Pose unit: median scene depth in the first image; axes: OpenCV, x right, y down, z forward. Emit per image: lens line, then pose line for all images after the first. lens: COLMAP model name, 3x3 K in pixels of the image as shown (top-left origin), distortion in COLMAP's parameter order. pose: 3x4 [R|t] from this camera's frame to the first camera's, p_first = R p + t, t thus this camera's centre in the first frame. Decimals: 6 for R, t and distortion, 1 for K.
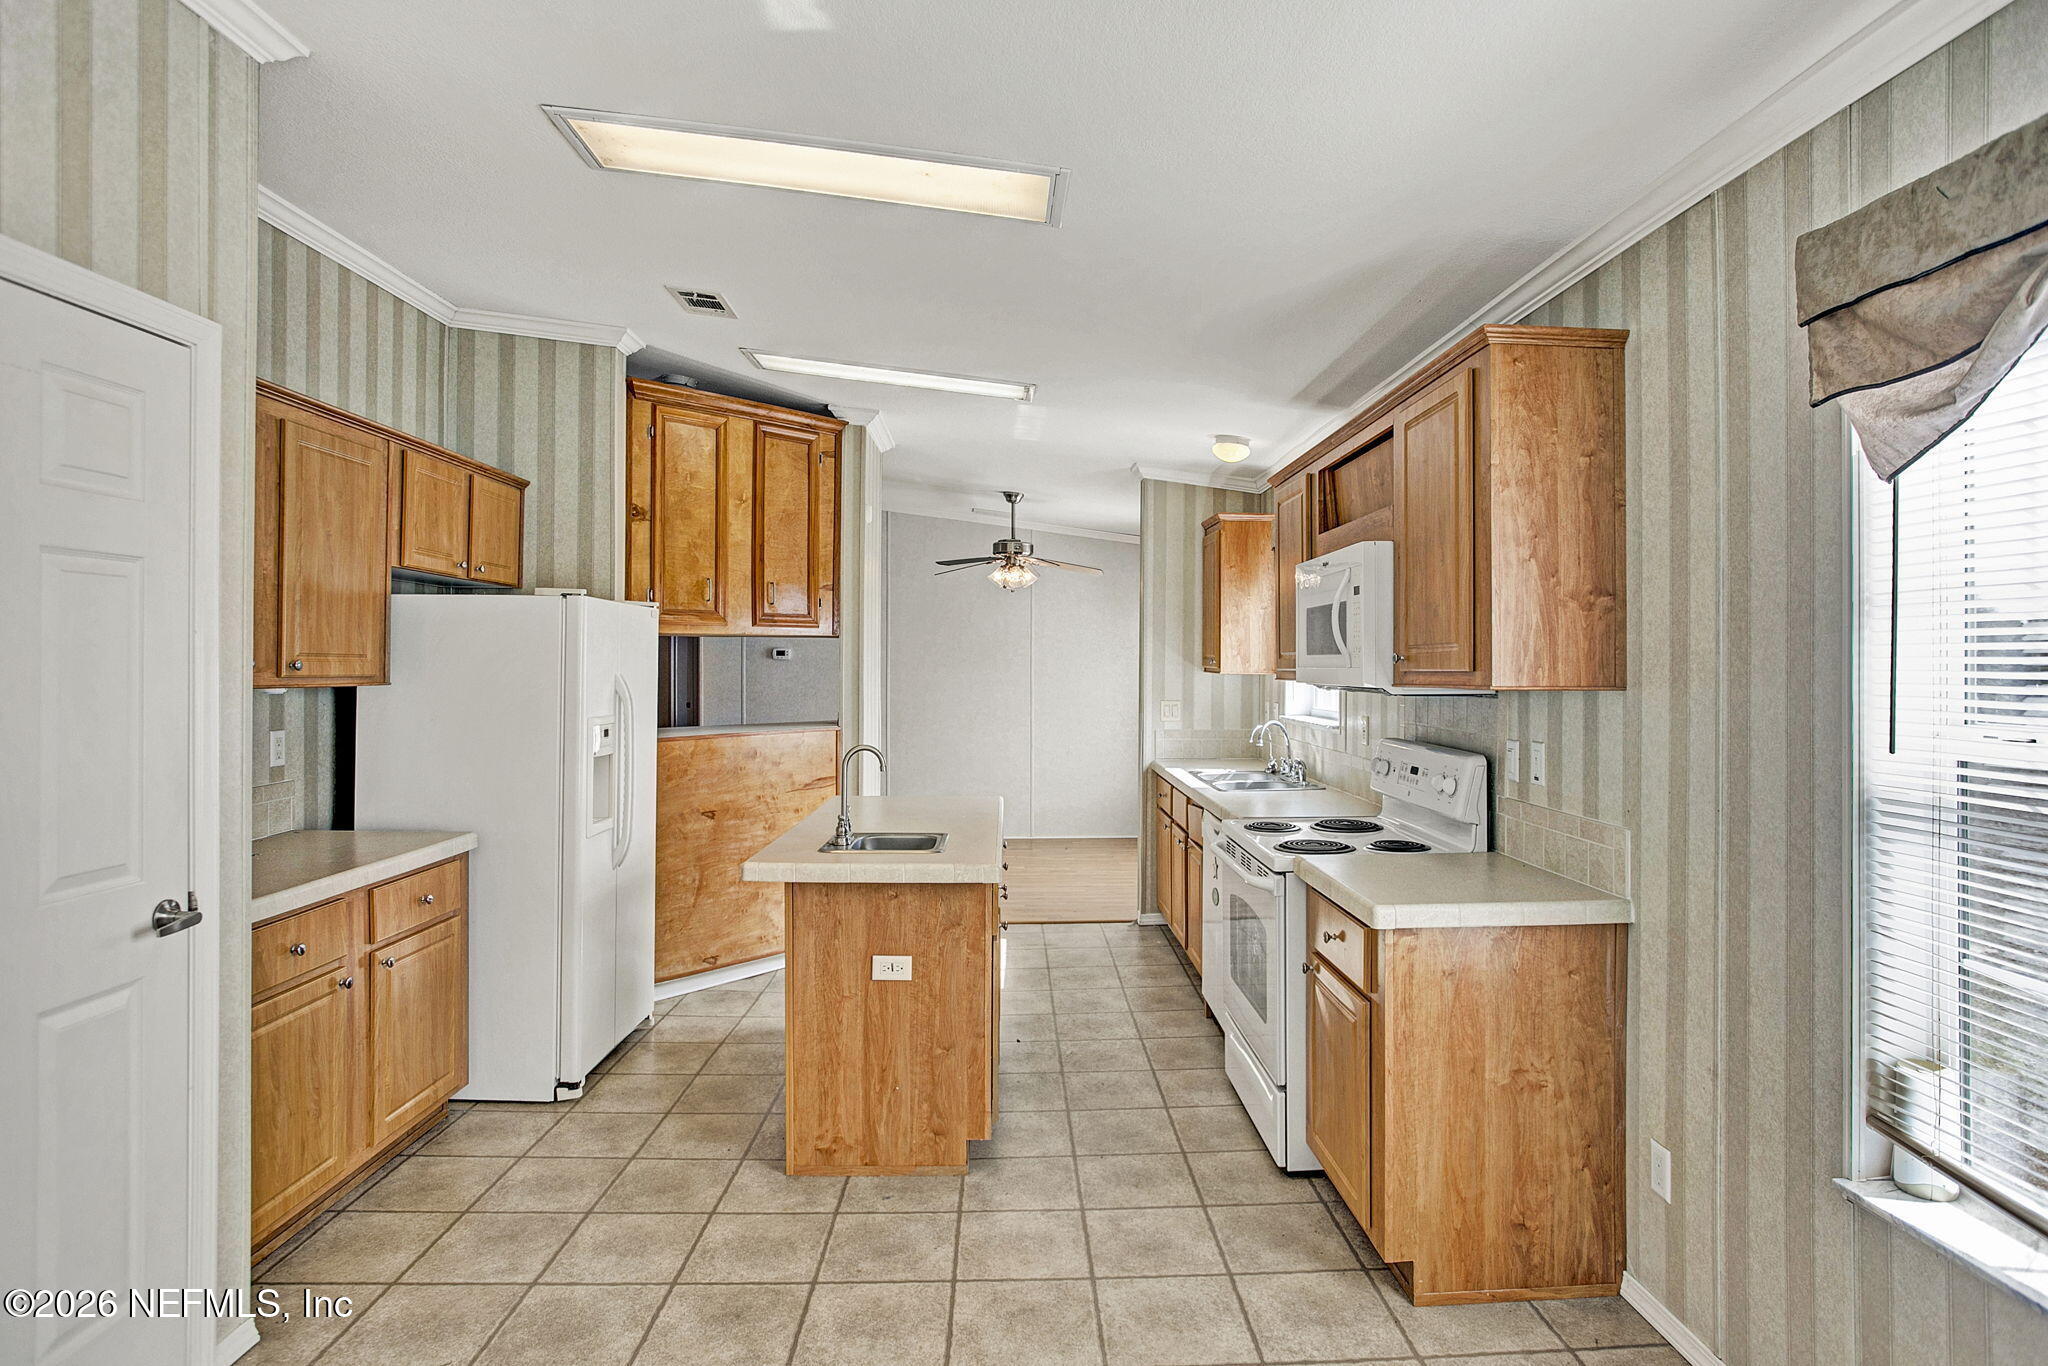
lens RADIAL K [[1124.8, 0, 1067.5], [0, 1124.8, 651.1], [0, 0, 1]] dist [-0.042340, -0.000242]
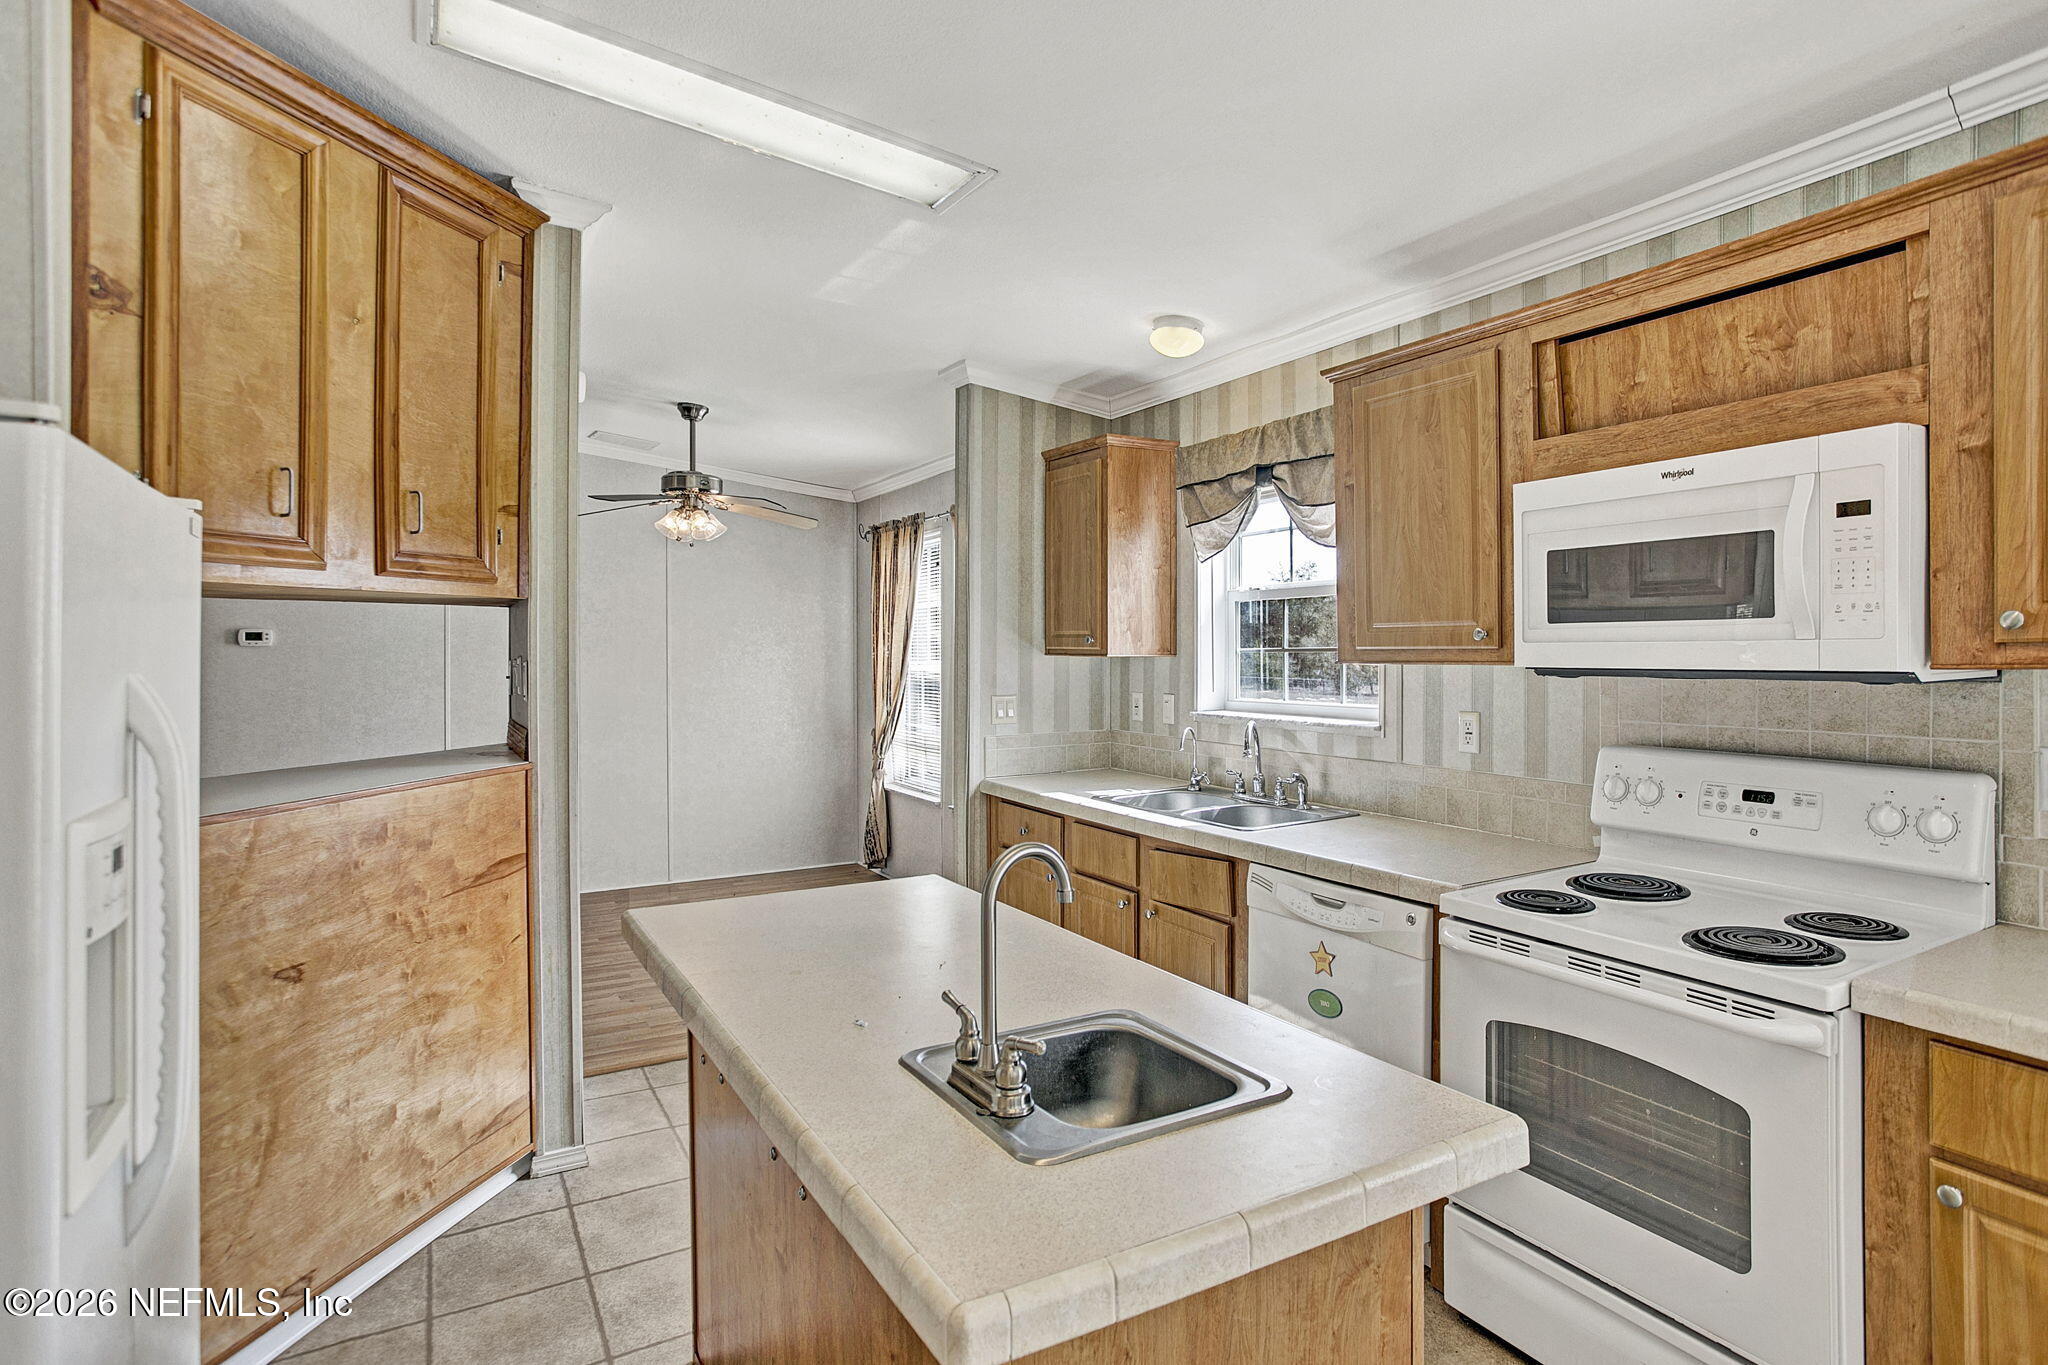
lens RADIAL K [[1084.0, 0, 1090.1], [0, 1084.0, 635.5], [0, 0, 1]] dist [-0.029193, 0.013185]
pose [[0.879451, -0.005956, 0.475951, -0.227722], [0.005950, 0.999981, 0.001518, 0.005600], [-0.475951, 0.001497, 0.879470, 0.429030]]
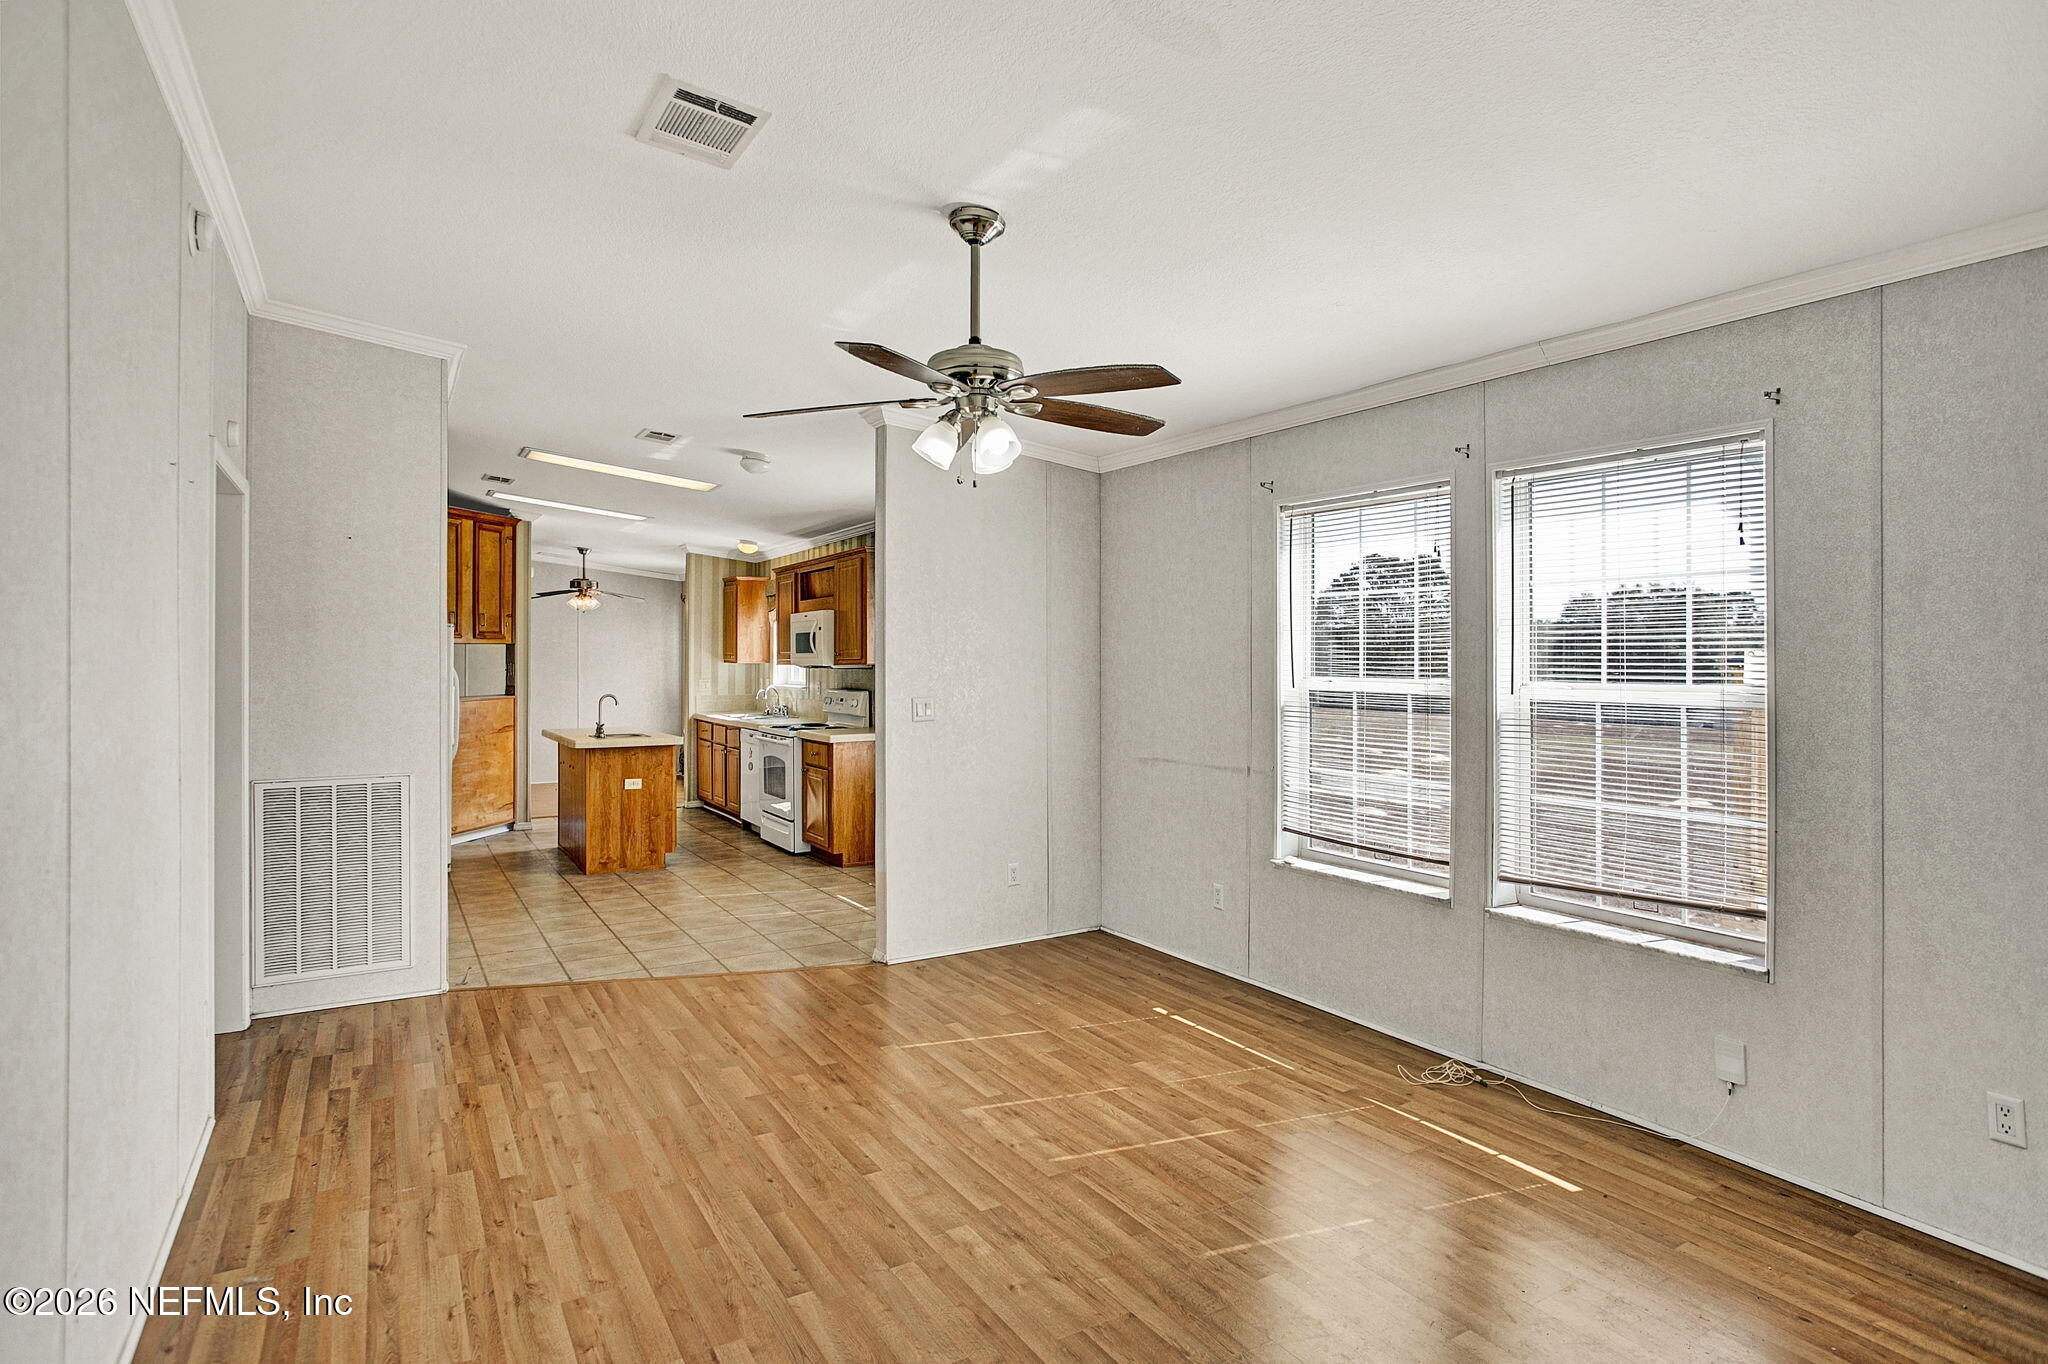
lens RADIAL K [[1084.0, 0, 1042.3], [0, 1084.0, 648.3], [0, 0, 1]] dist [-0.029193, 0.013185]
pose [[0.881288, -0.004098, 0.472562, -0.290485], [0.003753, 0.999992, 0.001672, -0.005810], [-0.472565, 0.000300, 0.881296, -0.891842]]
